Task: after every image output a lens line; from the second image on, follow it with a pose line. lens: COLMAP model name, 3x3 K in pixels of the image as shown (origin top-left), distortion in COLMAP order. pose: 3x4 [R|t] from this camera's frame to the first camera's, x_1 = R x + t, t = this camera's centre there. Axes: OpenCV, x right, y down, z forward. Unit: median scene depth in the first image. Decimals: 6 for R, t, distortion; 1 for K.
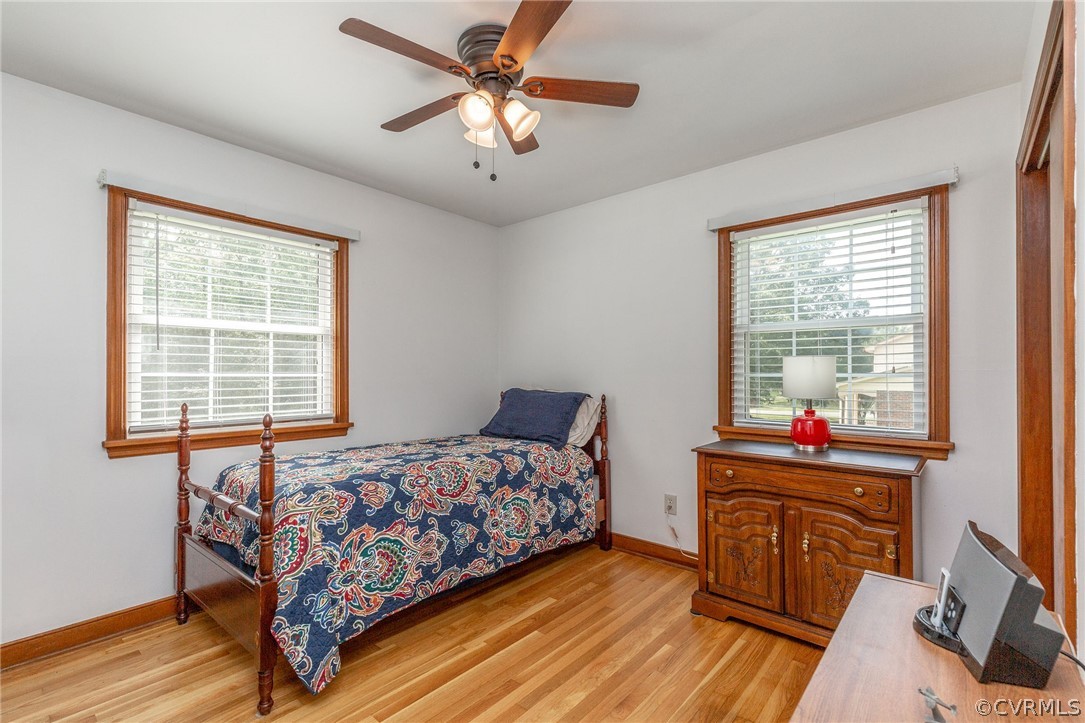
lens RADIAL K [[492.7, 0, 543.9], [0, 492.7, 365.9], [0, 0, 1]] dist [0.003588, 0.000507]
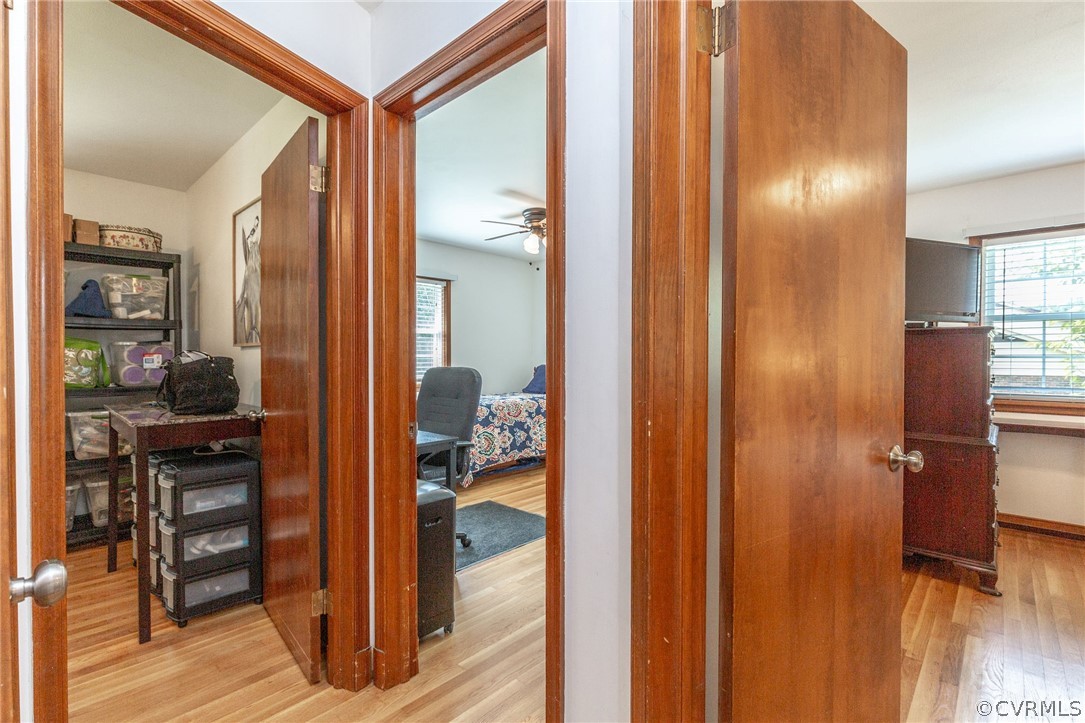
lens RADIAL K [[492.7, 0, 541.8], [0, 492.7, 360.3], [0, 0, 1]] dist [0.003588, 0.000507]
pose [[0.999105, 0.002651, -0.042213, 0.008880], [-0.001704, 0.999746, 0.022459, -0.009199], [0.042261, -0.022367, 0.998856, -0.980796]]
